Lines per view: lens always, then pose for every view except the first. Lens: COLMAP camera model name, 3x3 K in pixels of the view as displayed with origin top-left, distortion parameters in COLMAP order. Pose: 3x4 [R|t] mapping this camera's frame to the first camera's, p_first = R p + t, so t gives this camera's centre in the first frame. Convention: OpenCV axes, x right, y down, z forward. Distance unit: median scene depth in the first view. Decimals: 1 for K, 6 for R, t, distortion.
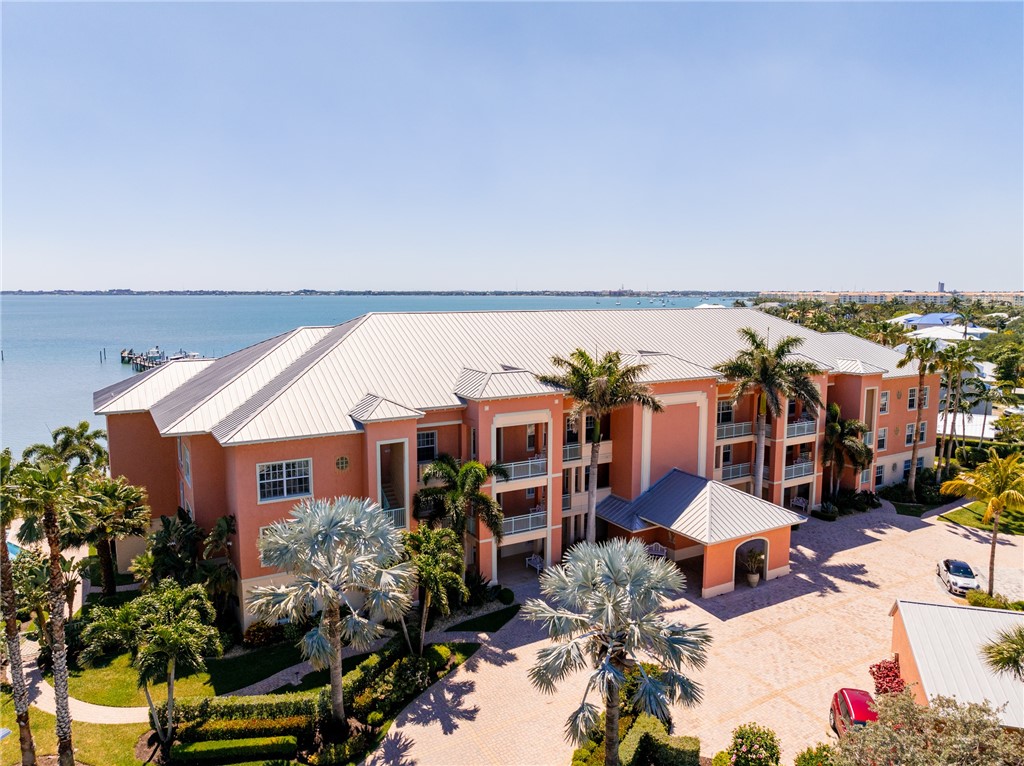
lens RADIAL K [[720.0, 0, 516.3], [0, 720.0, 379.5], [0, 0, 1]] dist [-0.034752, 0.021182]
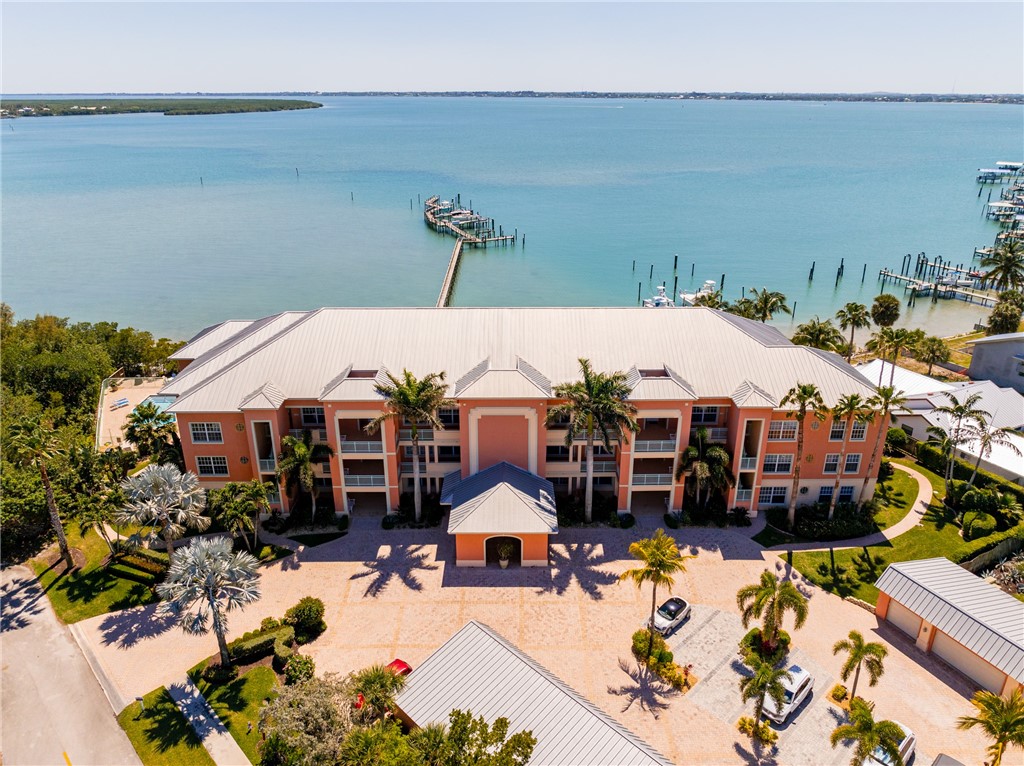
lens RADIAL K [[720.0, 0, 516.3], [0, 720.0, 379.5], [0, 0, 1]] dist [-0.034752, 0.021182]
pose [[0.864047, 0.188461, -0.466803, 0.801654], [-0.059687, 0.959092, 0.276731, -0.366925], [0.499860, -0.211247, 0.839949, -0.027579]]
